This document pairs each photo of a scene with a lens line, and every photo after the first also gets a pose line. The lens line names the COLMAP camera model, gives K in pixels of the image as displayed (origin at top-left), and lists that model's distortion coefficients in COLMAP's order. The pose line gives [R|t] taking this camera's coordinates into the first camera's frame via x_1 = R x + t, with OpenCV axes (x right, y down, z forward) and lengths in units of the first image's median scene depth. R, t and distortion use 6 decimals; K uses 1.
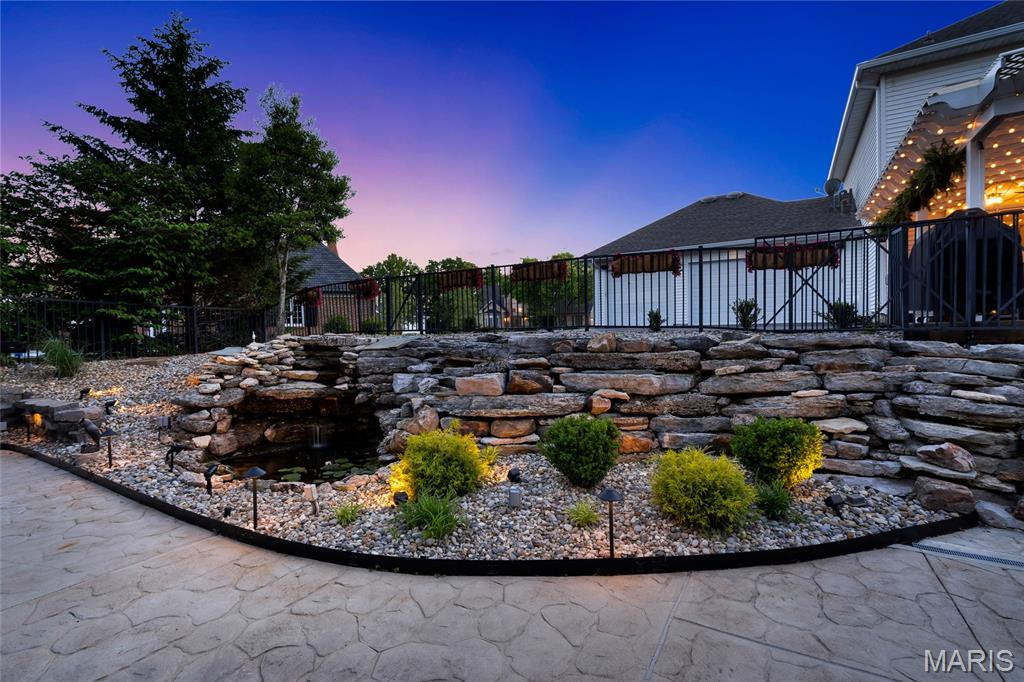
lens RADIAL K [[468.2, 0, 512.0], [0, 468.2, 341.0], [0, 0, 1]] dist [-0.001642, 0.000190]
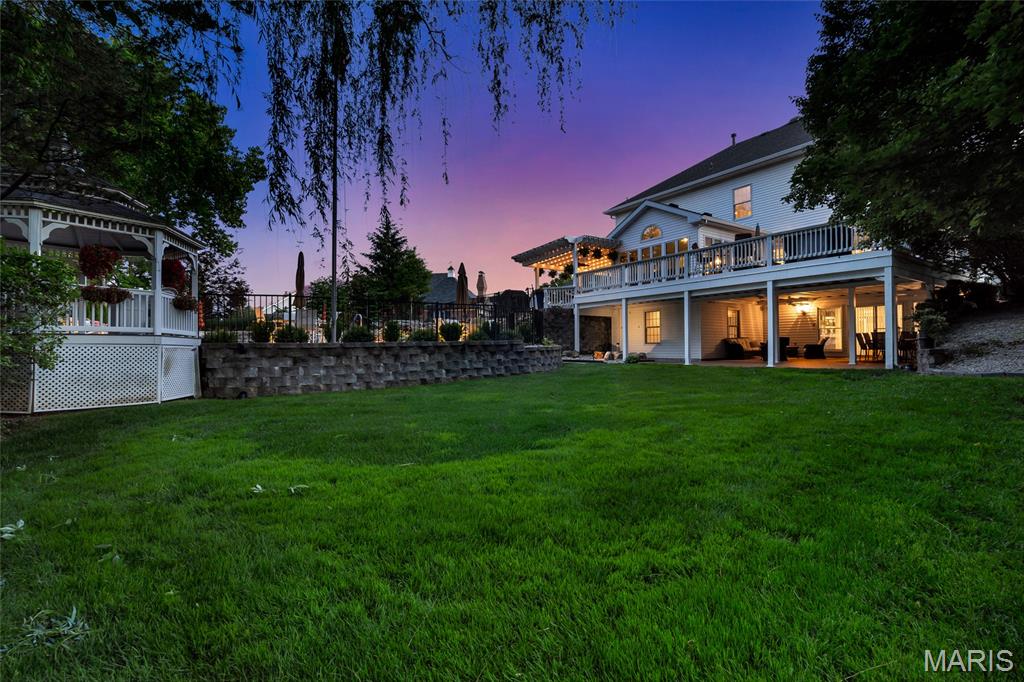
lens RADIAL K [[473.4, 0, 512.0], [0, 473.4, 341.0], [0, 0, 1]] dist [-0.000339, 0.000115]
pose [[0.907234, 0.002634, -0.420618, 2.648952], [-0.013143, 0.999670, -0.022088, 0.284804], [0.420421, 0.025567, 0.906969, -2.861856]]
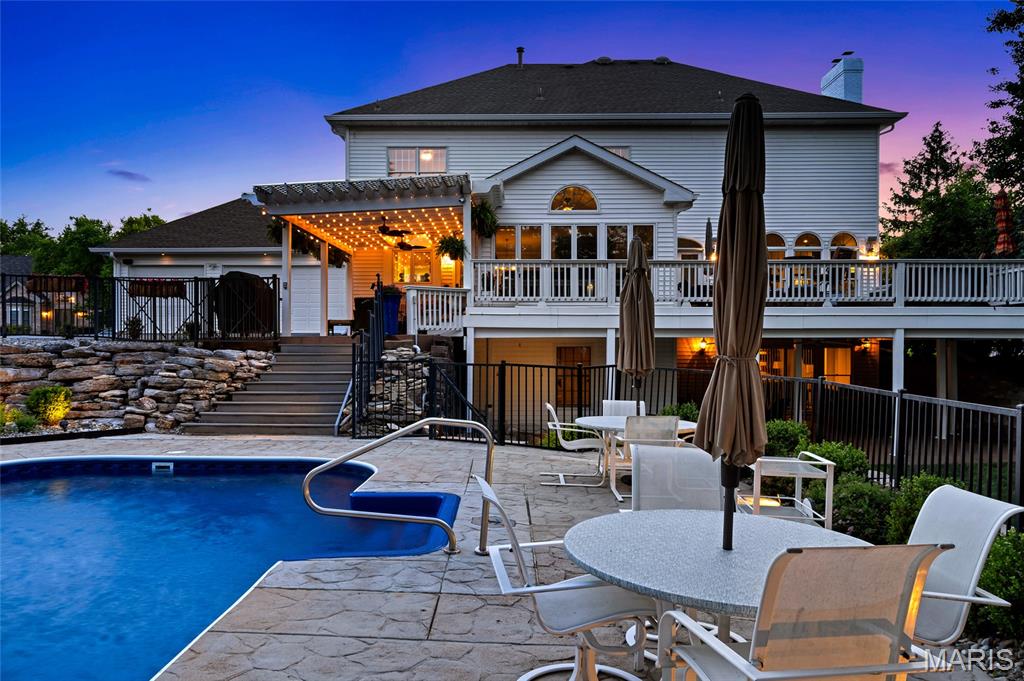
lens RADIAL K [[737.5, 0, 512.0], [0, 737.5, 340.5], [0, 0, 1]] dist [0.014043, -0.001541]
pose [[0.868695, 0.015691, 0.495098, 0.480765], [-0.007680, 0.999805, -0.018211, 0.012624], [-0.495287, 0.012017, 0.868646, -1.717356]]
